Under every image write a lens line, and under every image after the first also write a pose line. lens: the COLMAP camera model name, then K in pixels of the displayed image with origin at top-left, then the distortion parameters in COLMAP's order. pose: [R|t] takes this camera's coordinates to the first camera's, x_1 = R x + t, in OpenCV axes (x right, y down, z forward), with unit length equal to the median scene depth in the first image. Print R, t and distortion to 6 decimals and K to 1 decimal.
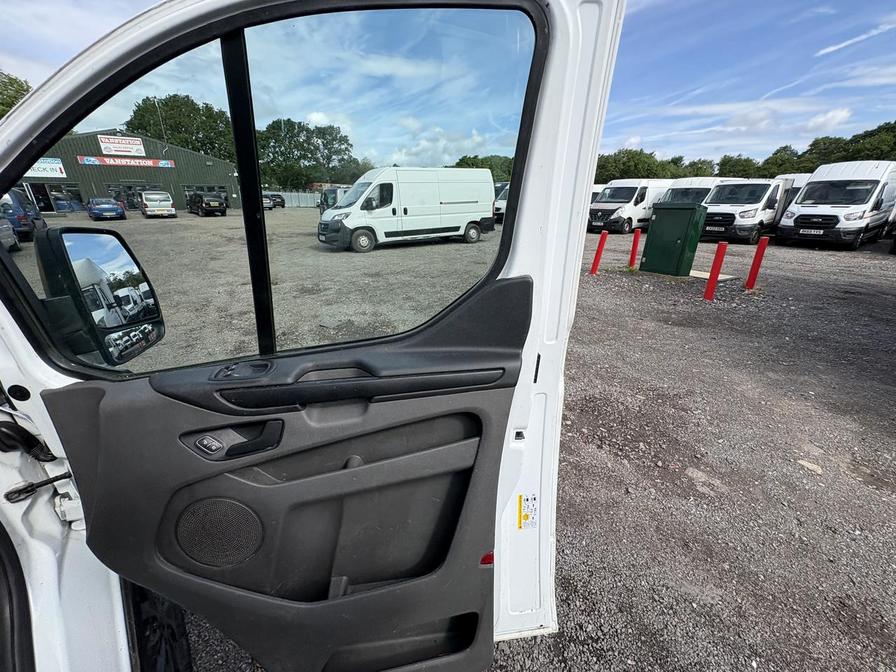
lens RADIAL K [[362.8, 0, 445.0], [0, 362.8, 332.0], [0, 0, 1]] dist [-0.000459, -0.000732]
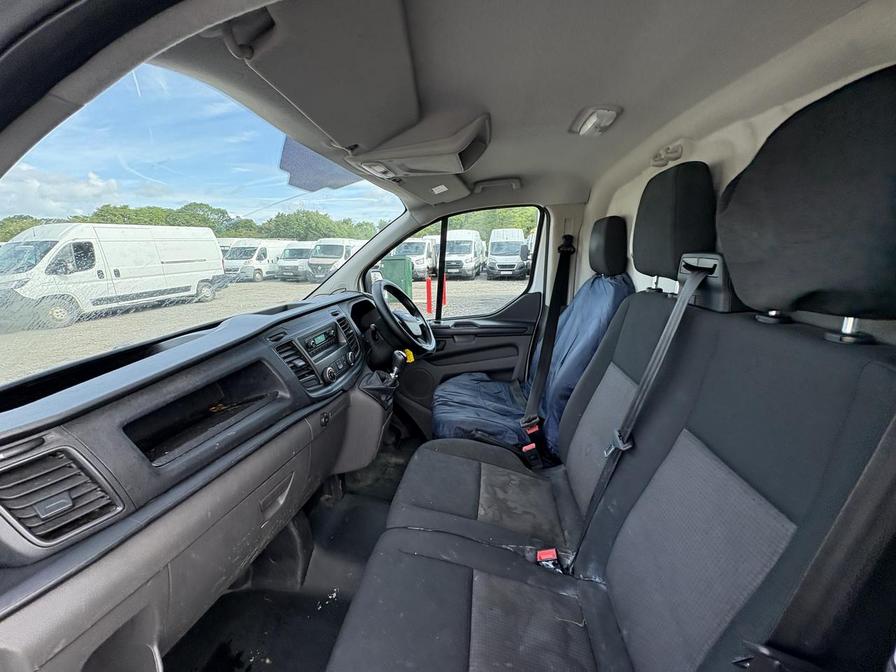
lens RADIAL K [[359.9, 0, 447.8], [0, 359.9, 336.3], [0, 0, 1]] dist [-0.002347, -0.000289]
pose [[0.698631, -0.179418, 0.692621, -0.076923], [0.264011, 0.964379, -0.016488, 0.011896], [-0.664991, 0.194379, 0.721113, -0.040309]]
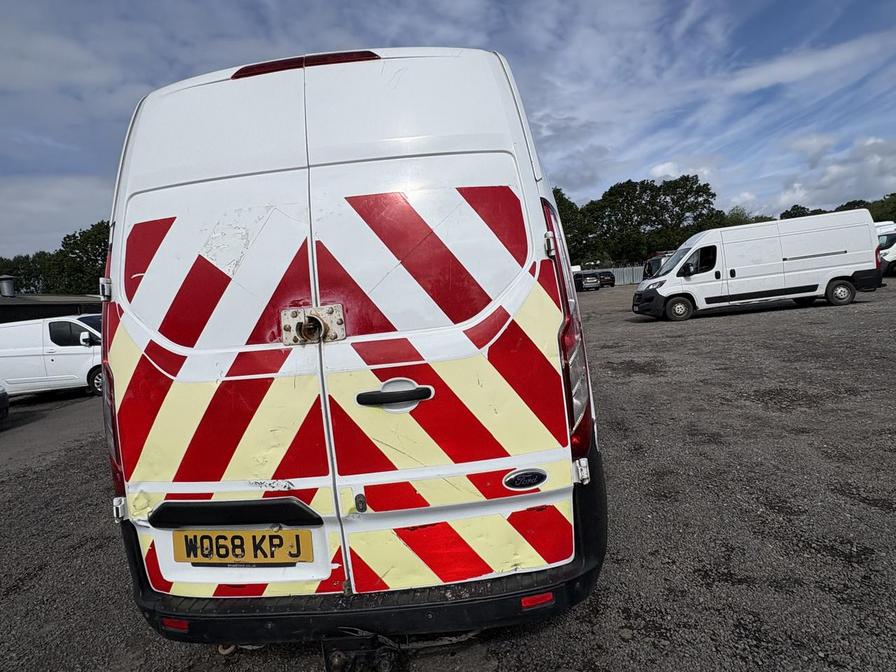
lens RADIAL K [[535.4, 0, 447.5], [0, 535.4, 330.9], [0, 0, 1]] dist [0.001864, 0.000099]
pose [[0.755852, -0.033865, -0.653867, 0.090925], [-0.126166, 0.972412, -0.196207, 0.060504], [0.642472, 0.230799, 0.730727, -0.150201]]
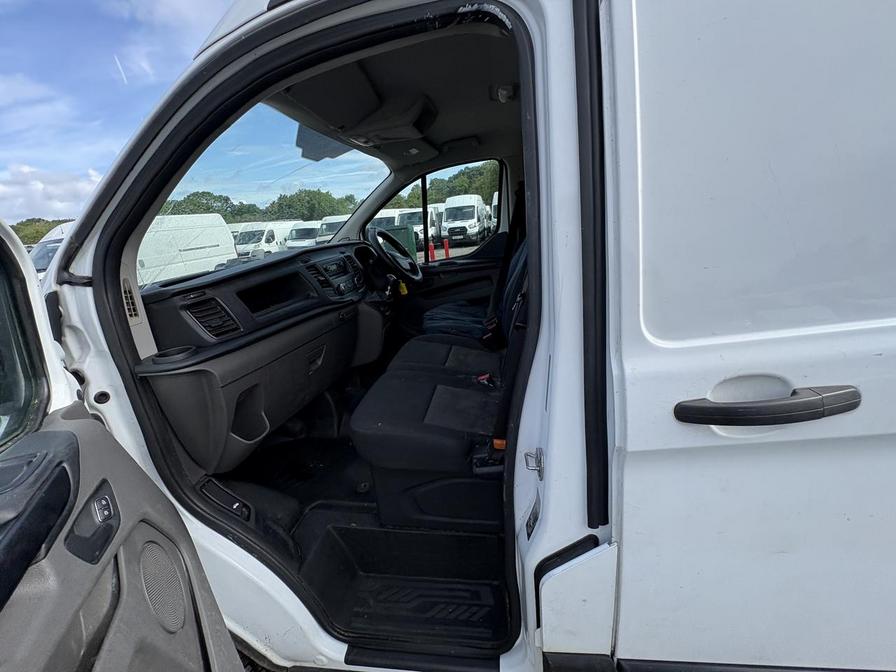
lens RADIAL K [[358.9, 0, 447.5], [0, 358.9, 336.5], [0, 0, 1]] dist [0.003093, -0.000330]
pose [[0.706922, -0.285173, 0.647254, -0.086680], [0.334540, 0.941094, 0.049256, 0.021569], [-0.623173, 0.181712, 0.760681, -0.055003]]
